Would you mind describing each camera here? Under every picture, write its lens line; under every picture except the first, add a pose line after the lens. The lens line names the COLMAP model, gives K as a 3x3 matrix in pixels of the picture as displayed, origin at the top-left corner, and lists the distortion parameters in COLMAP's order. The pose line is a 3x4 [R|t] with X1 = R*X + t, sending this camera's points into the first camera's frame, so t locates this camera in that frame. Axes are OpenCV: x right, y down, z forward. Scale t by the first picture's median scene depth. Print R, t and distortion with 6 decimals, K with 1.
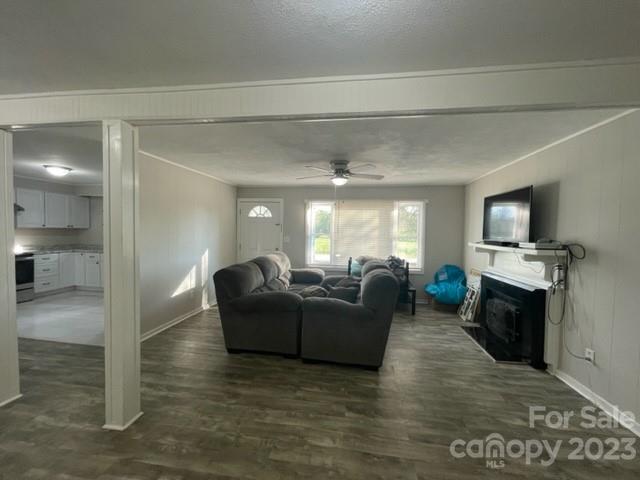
lens RADIAL K [[259.1, 0, 320.0], [0, 259.1, 240.0], [0, 0, 1]] dist [-0.000847, 0.000523]
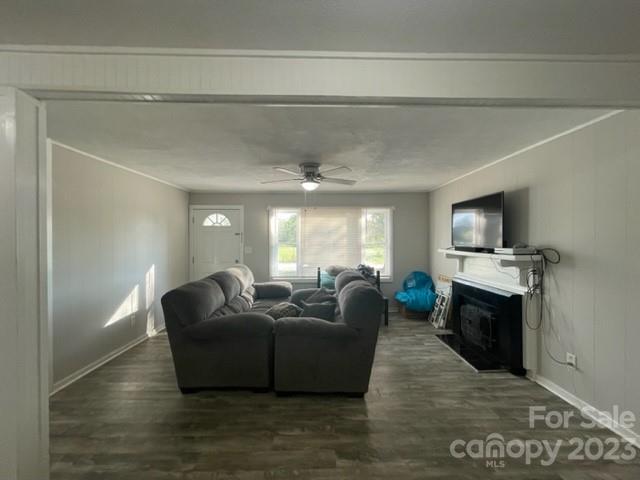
lens RADIAL K [[259.1, 0, 320.0], [0, 259.1, 240.0], [0, 0, 1]] dist [-0.000847, 0.000523]
pose [[0.986661, -0.020700, 0.161466, -0.046431], [0.025810, 0.999228, -0.029616, -0.008563], [-0.160728, 0.033389, 0.986434, 0.110104]]
